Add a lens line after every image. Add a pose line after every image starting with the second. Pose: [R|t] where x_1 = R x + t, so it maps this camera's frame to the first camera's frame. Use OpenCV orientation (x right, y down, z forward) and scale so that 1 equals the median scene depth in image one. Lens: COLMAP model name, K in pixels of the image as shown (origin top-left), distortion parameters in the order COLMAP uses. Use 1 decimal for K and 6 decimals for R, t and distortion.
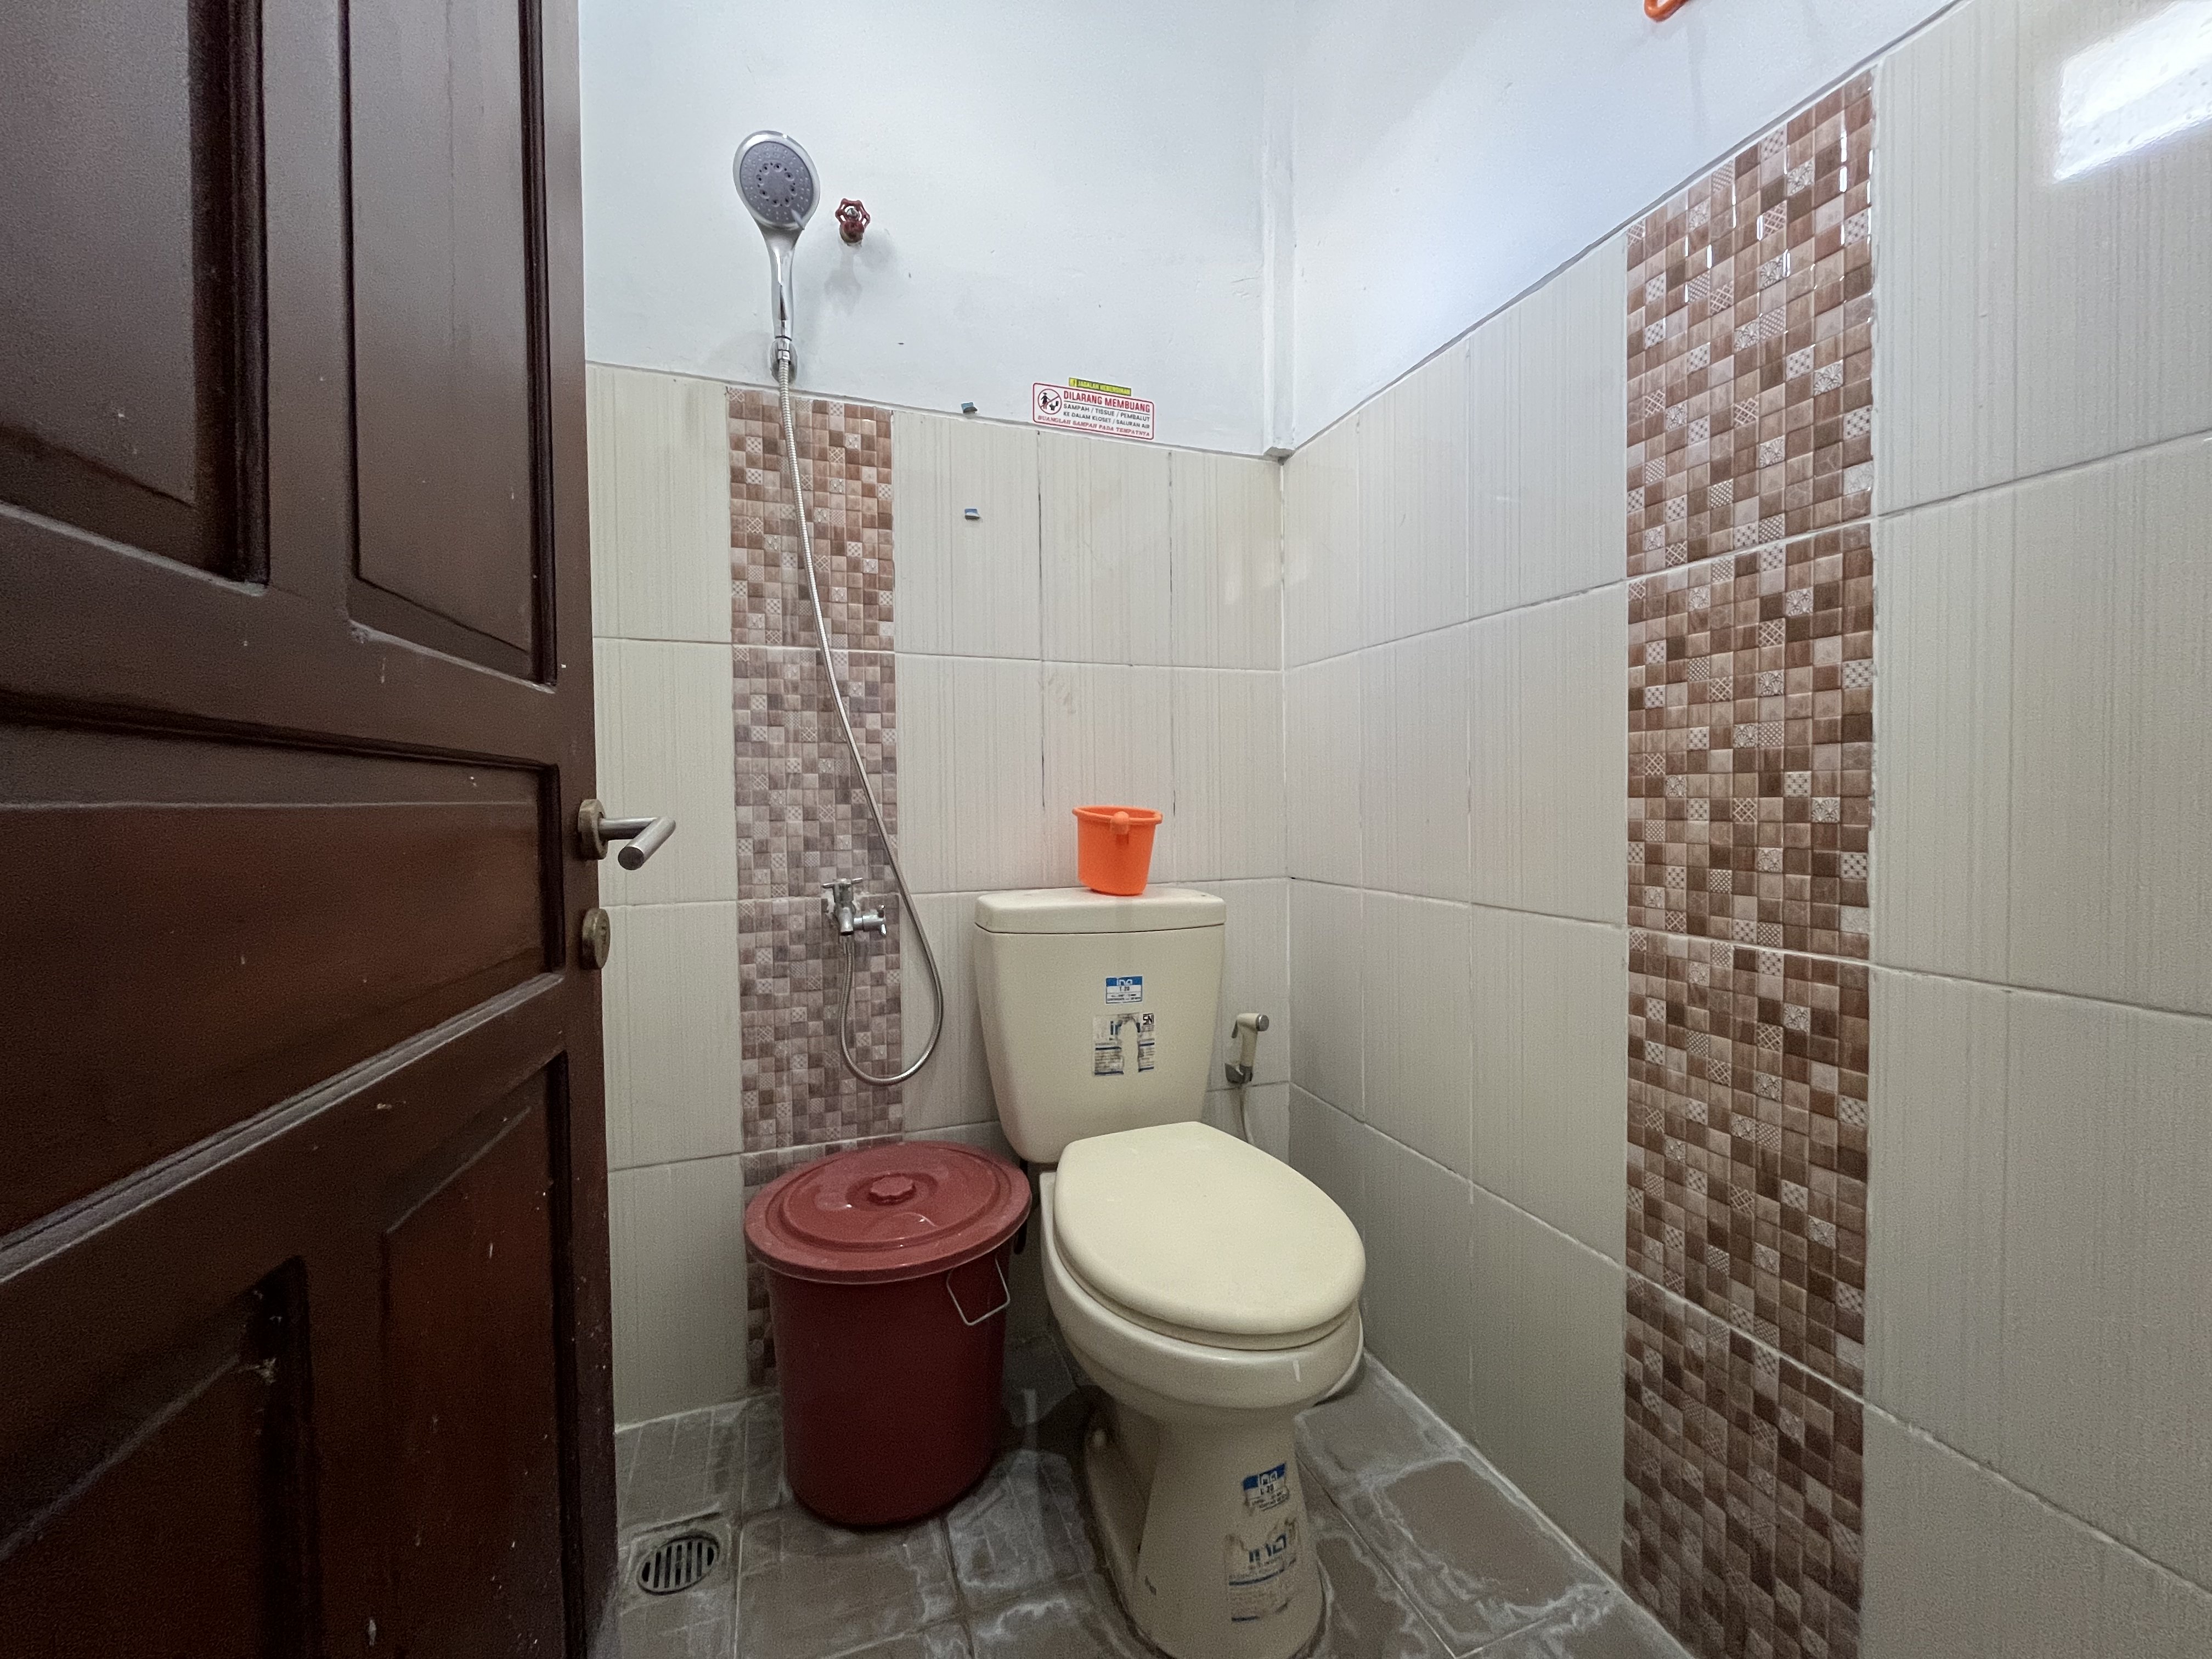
lens RADIAL K [[893.1, 0, 1105.0], [0, 893.1, 816.6], [0, 0, 1]] dist [-0.003178, -0.000086]
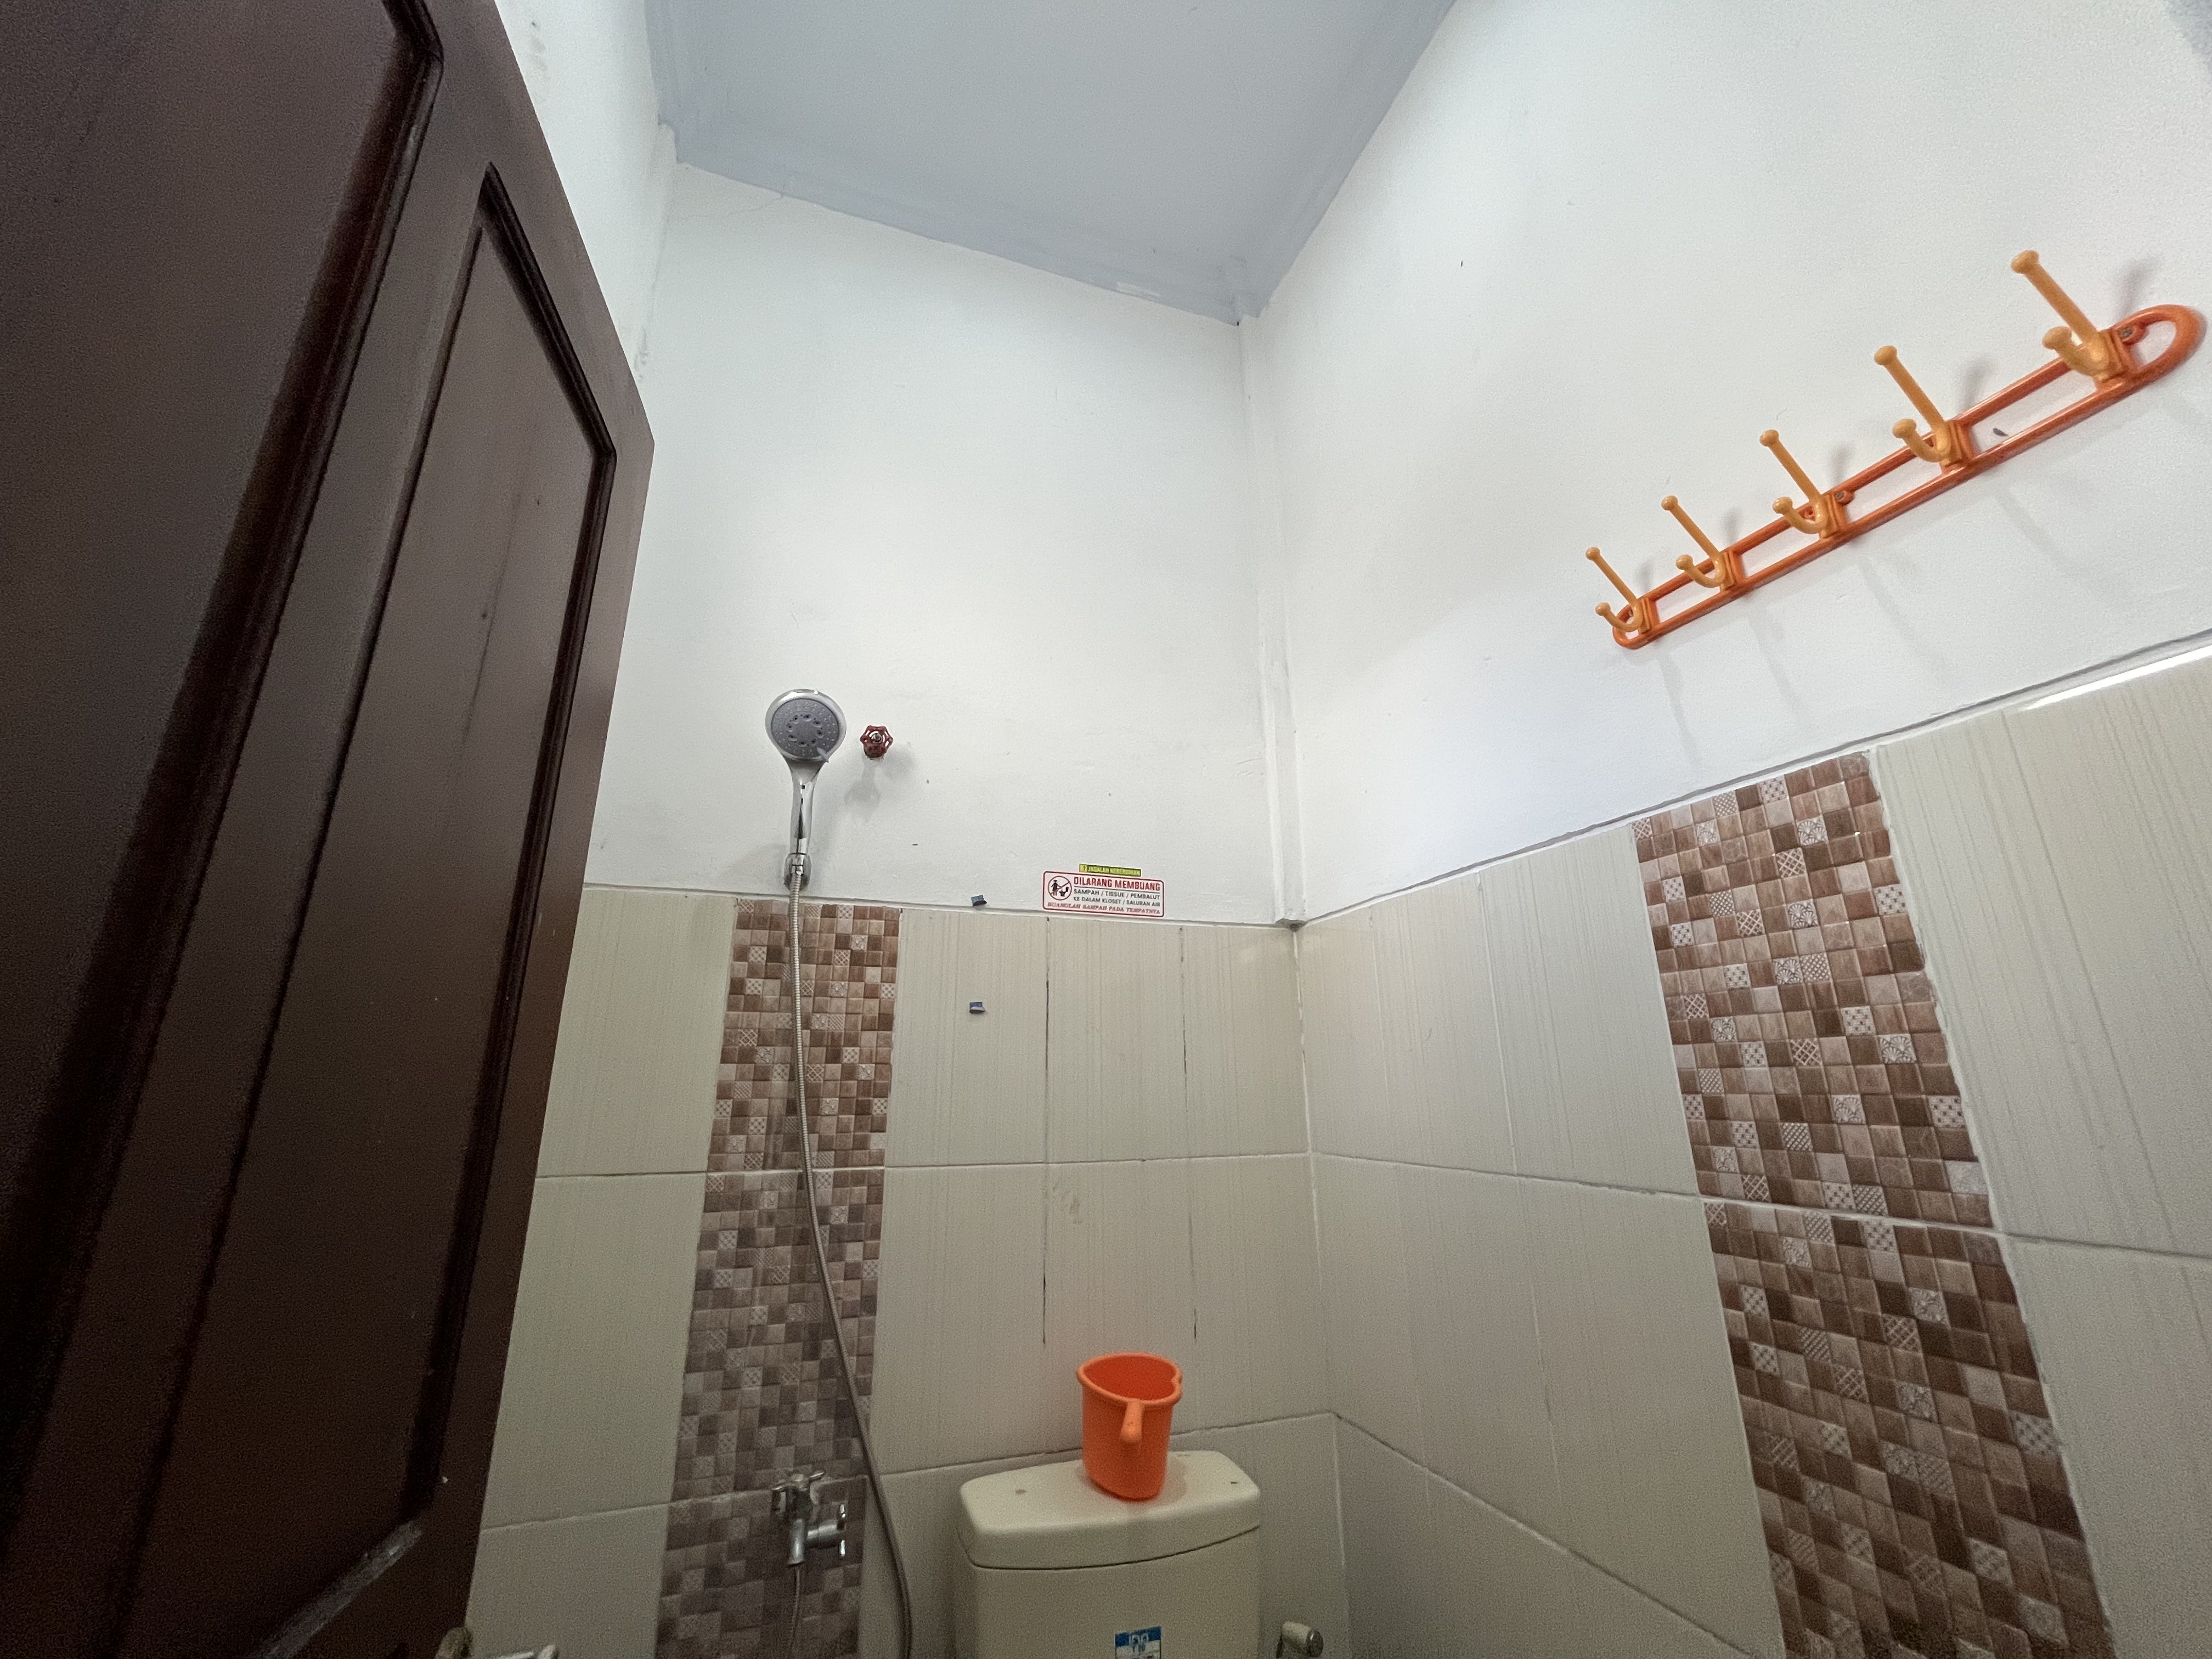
lens RADIAL K [[893.1, 0, 1105.0], [0, 893.1, 816.6], [0, 0, 1]] dist [-0.003178, -0.000086]
pose [[0.999820, -0.002555, -0.018781, 0.008748], [-0.003447, 0.949835, -0.312732, -0.249893], [0.018638, 0.312740, 0.949656, 0.023075]]
